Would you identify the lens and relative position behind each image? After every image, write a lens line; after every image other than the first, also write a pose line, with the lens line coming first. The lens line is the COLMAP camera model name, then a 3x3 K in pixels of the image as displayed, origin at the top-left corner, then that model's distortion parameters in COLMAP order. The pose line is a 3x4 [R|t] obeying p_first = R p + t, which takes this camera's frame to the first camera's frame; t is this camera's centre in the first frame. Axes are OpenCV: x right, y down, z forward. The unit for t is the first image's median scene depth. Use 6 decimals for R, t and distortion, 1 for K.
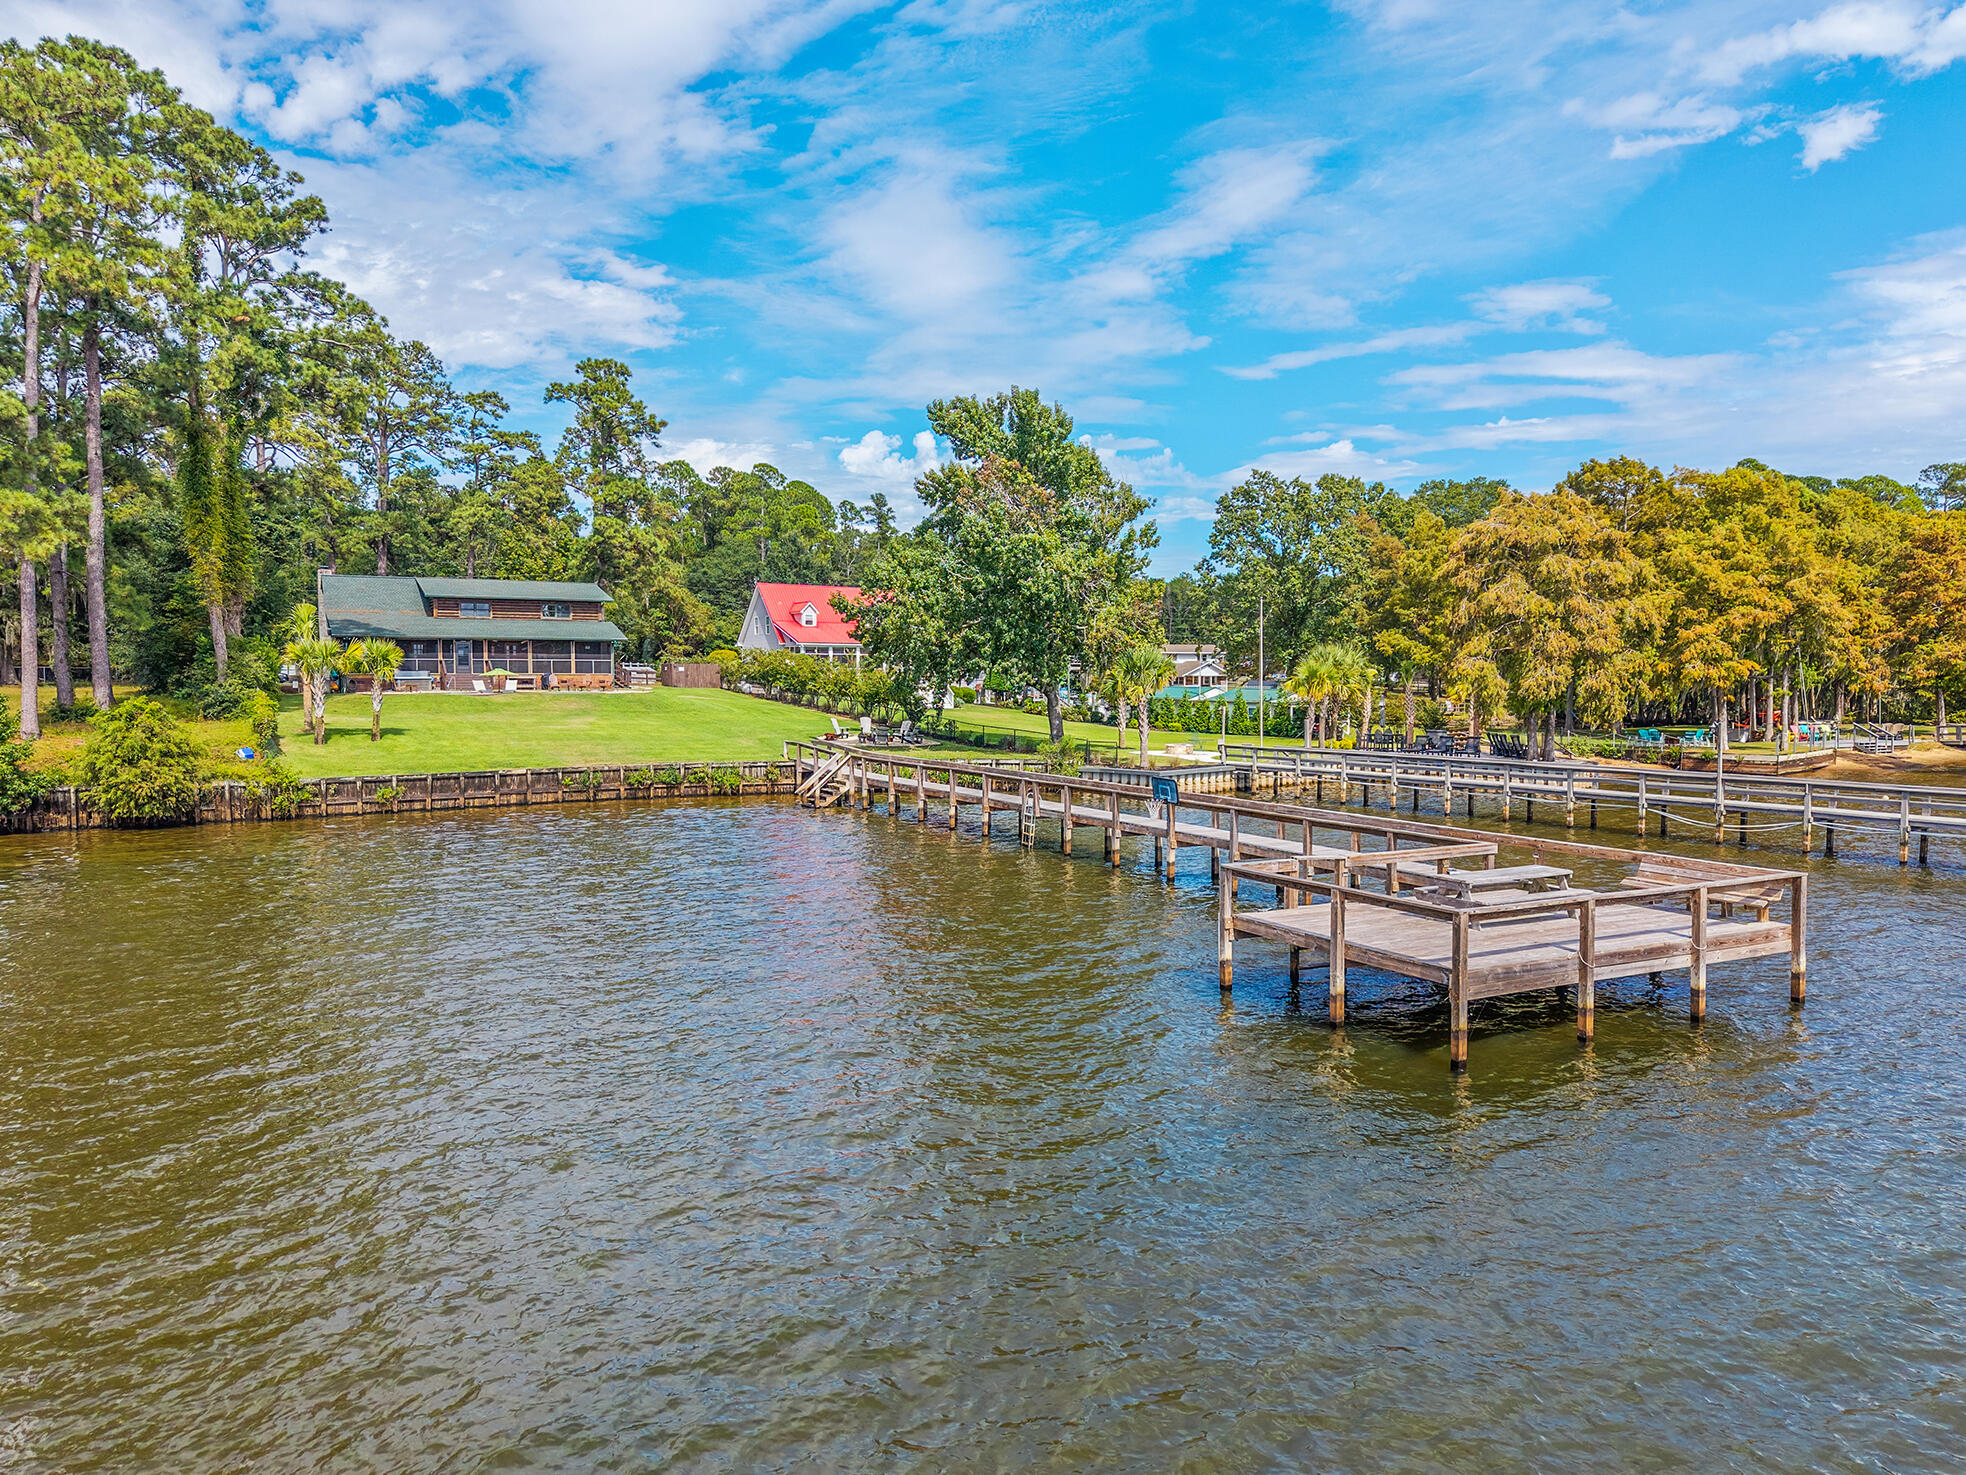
lens RADIAL K [[1328.2, 0, 1001.4], [0, 1328.2, 746.3], [0, 0, 1]] dist [0.033764, -0.021929]
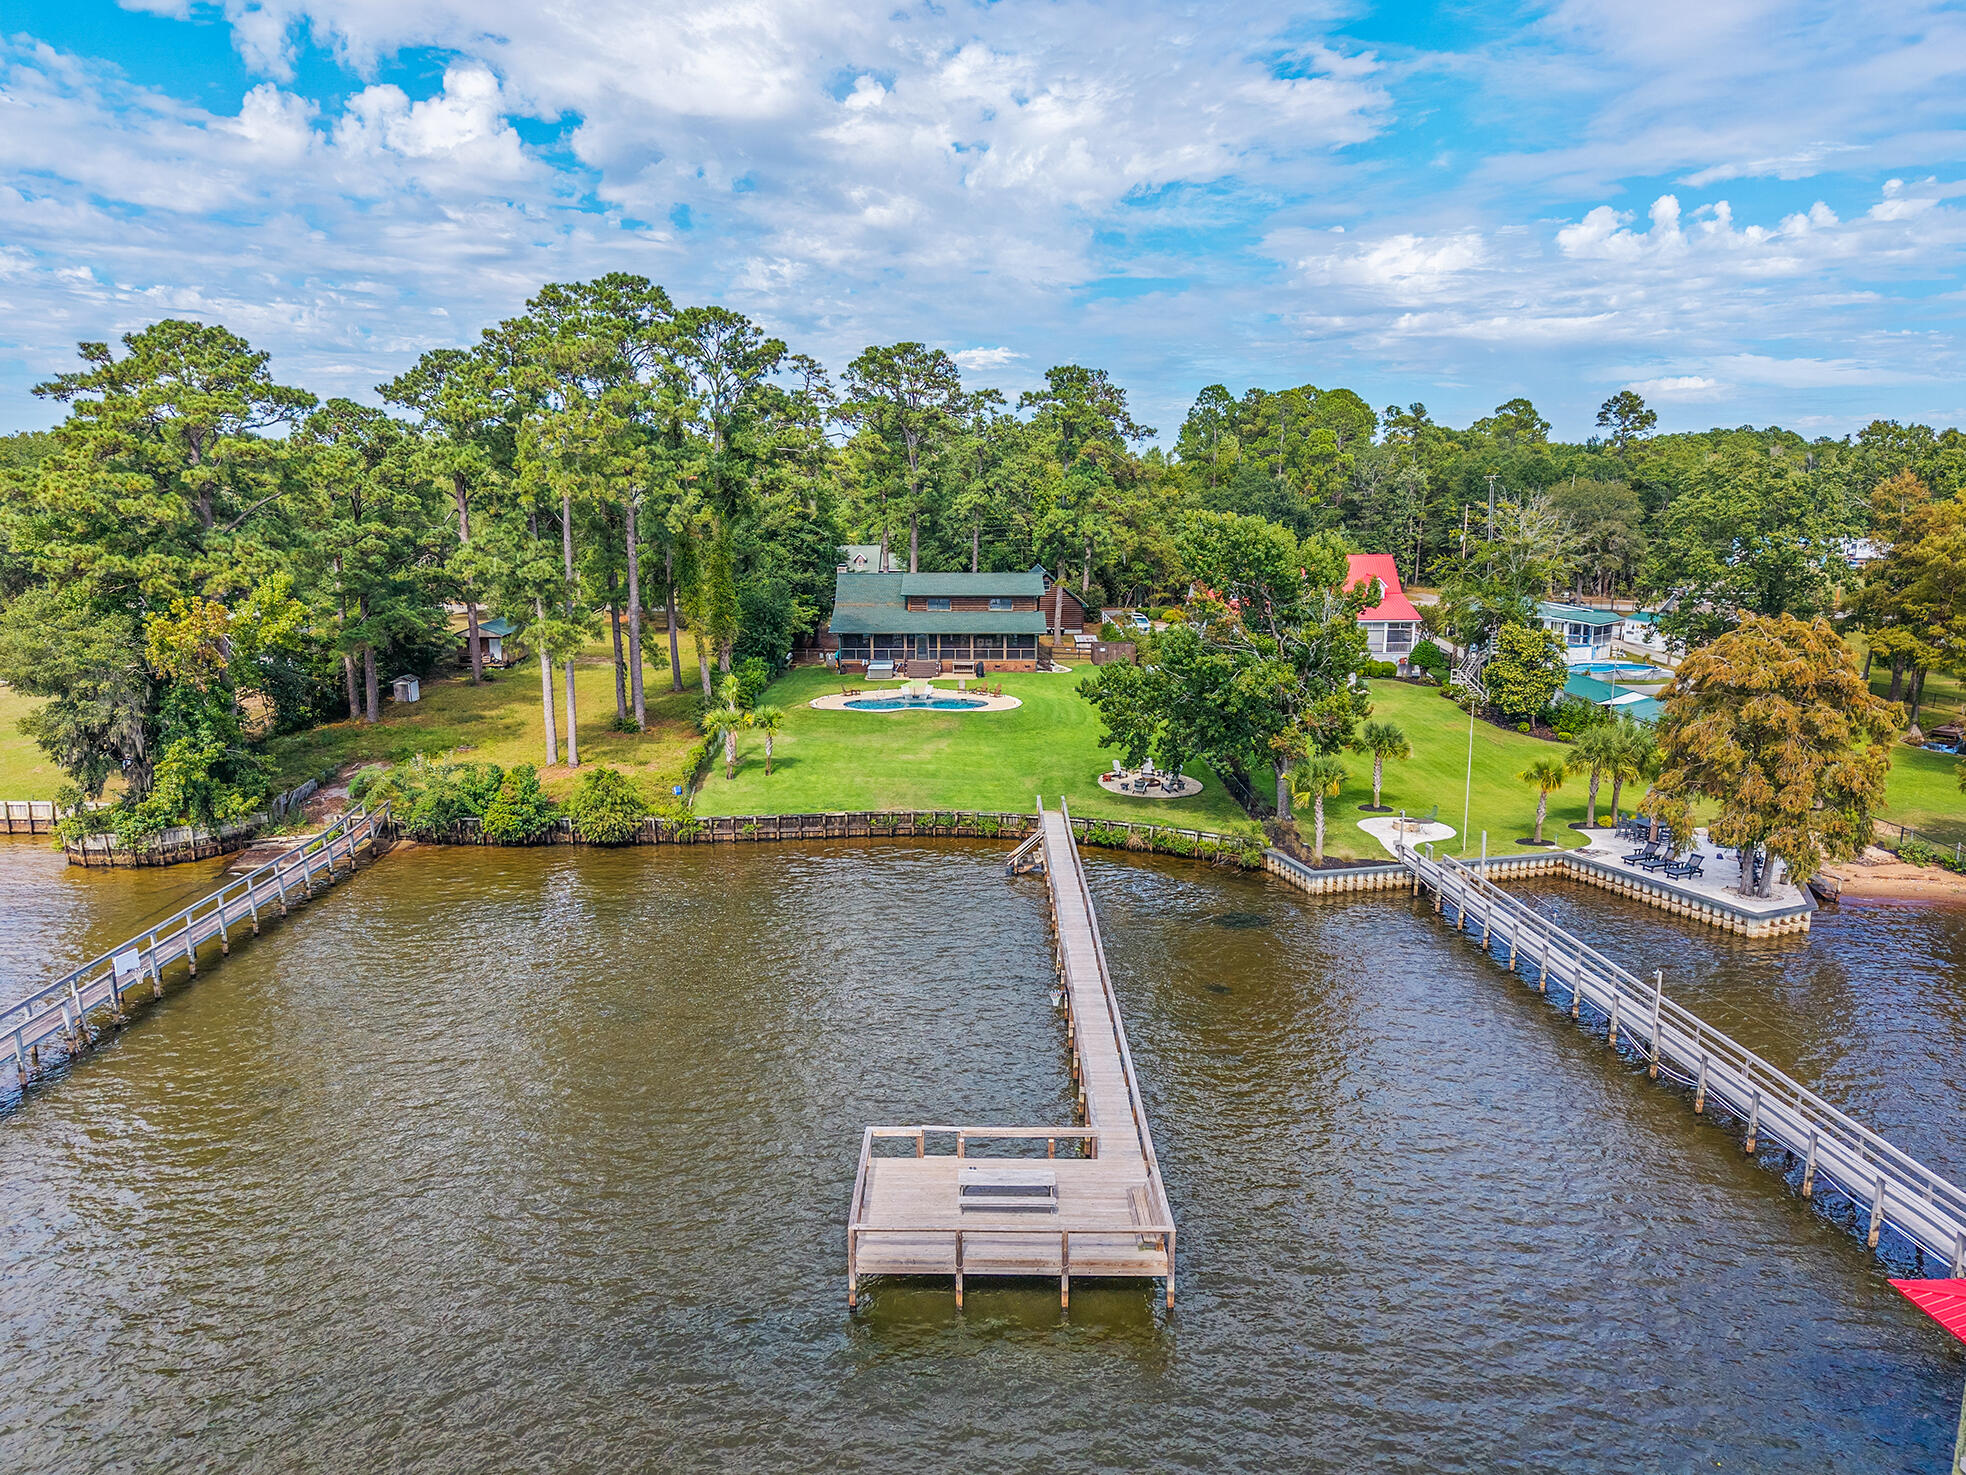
lens RADIAL K [[1328.2, 0, 989.6], [0, 1328.2, 750.8], [0, 0, 1]] dist [0.033764, -0.021929]
pose [[0.874534, 0.096012, -0.475364, 0.336420], [-0.028518, 0.988692, 0.147227, -0.200161], [0.484124, -0.115199, 0.867383, -0.096774]]
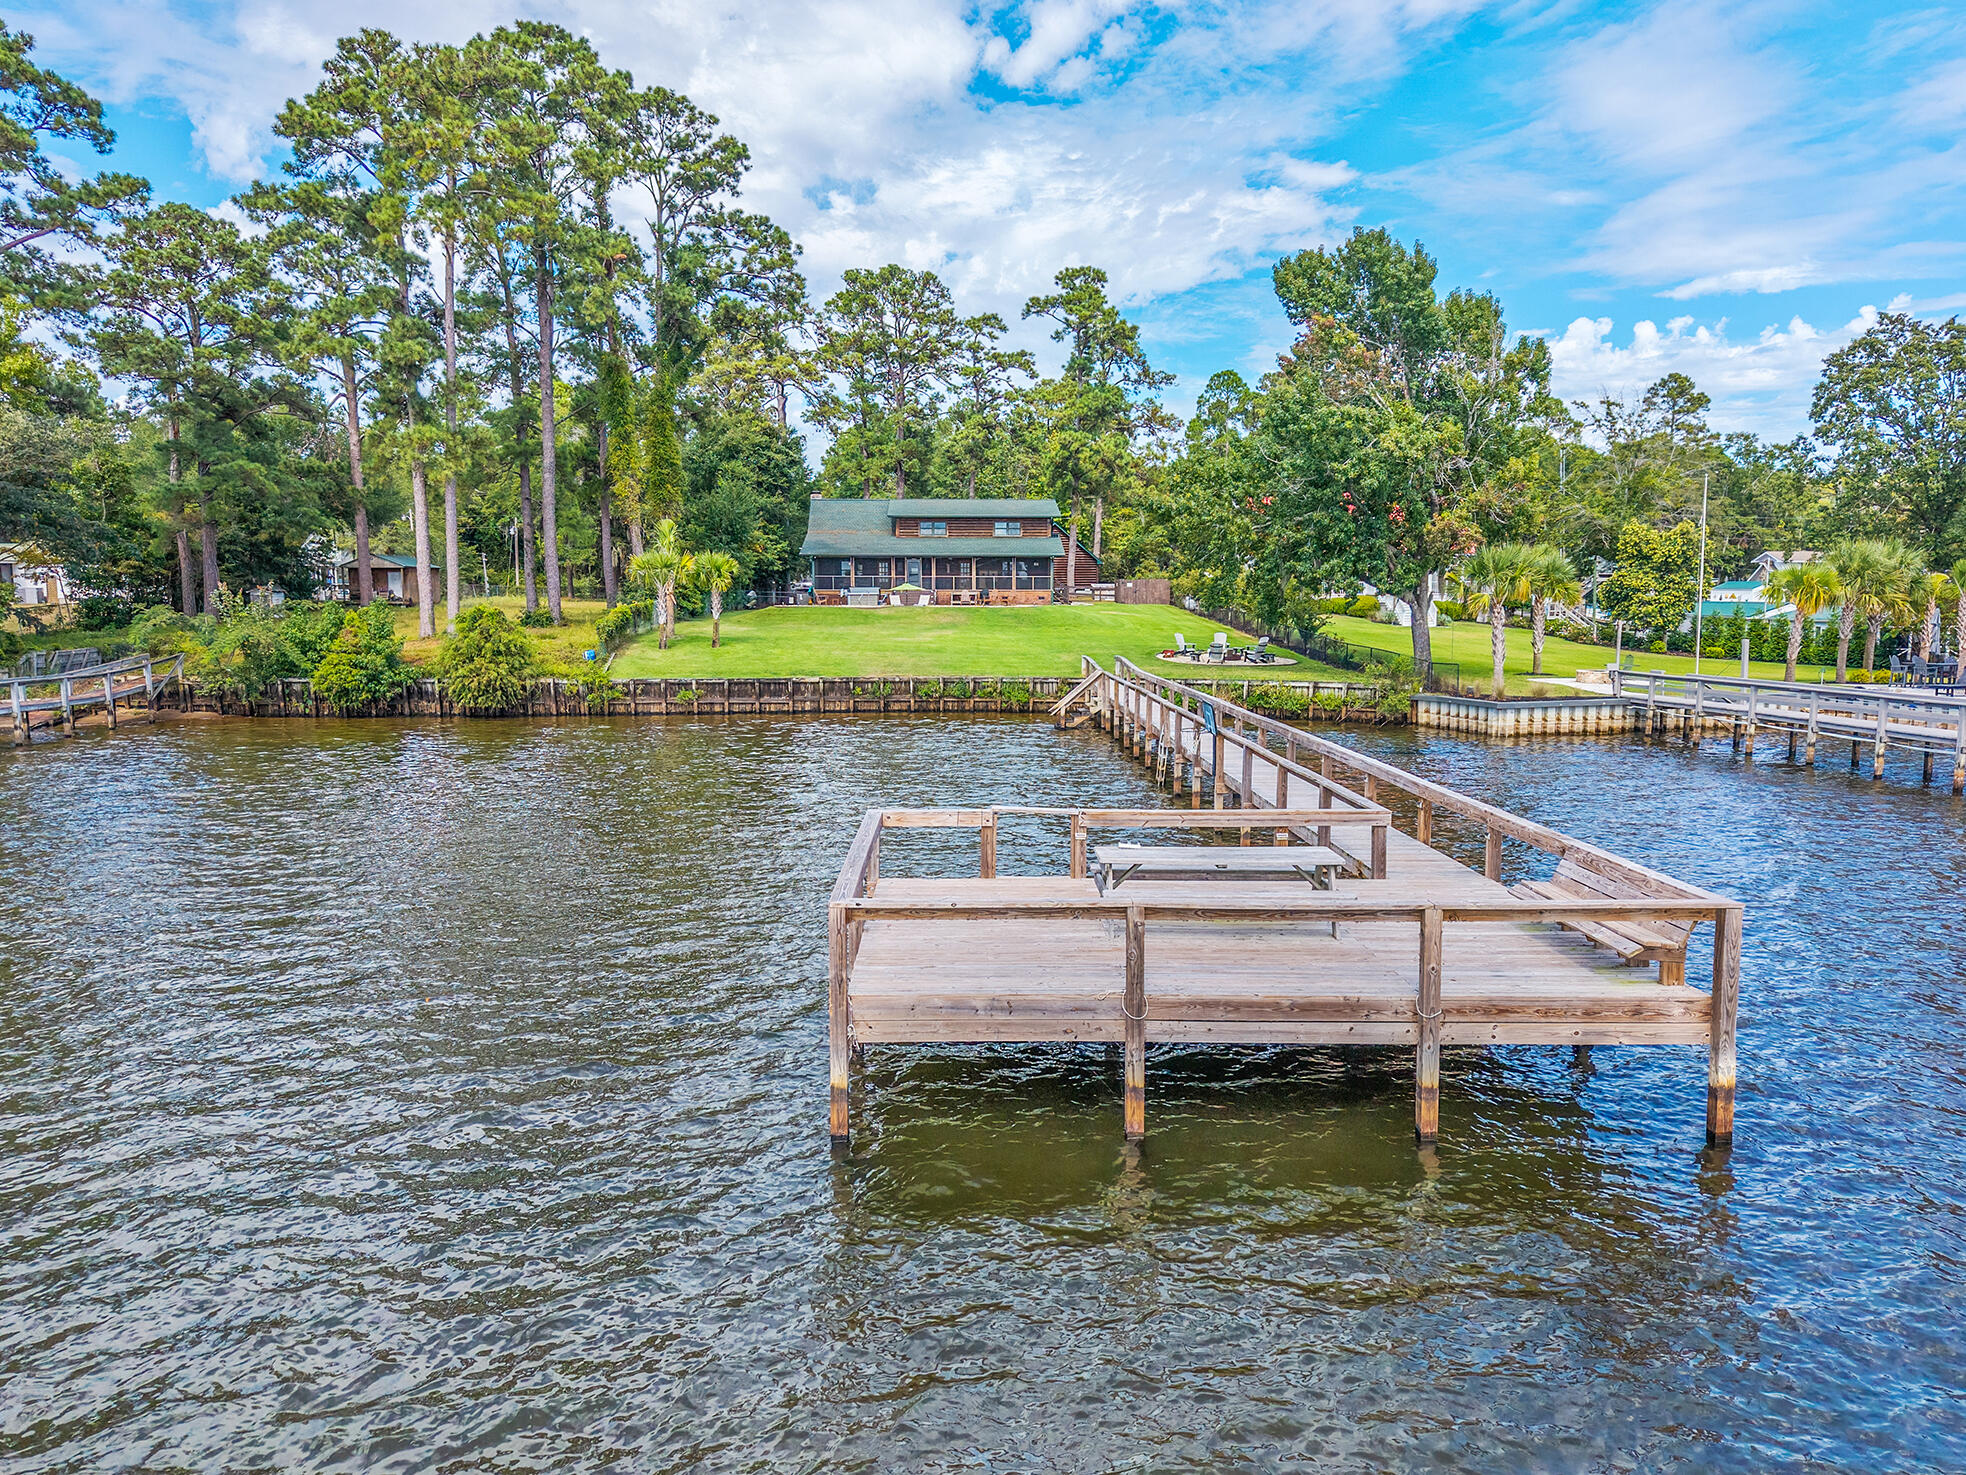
lens RADIAL K [[1328.2, 0, 986.1], [0, 1328.2, 757.6], [0, 0, 1]] dist [0.033764, -0.021929]
pose [[0.882437, 0.053831, -0.467341, 0.182048], [-0.023252, 0.997208, 0.070960, 0.002699], [0.469856, -0.051751, 0.881225, 0.127959]]
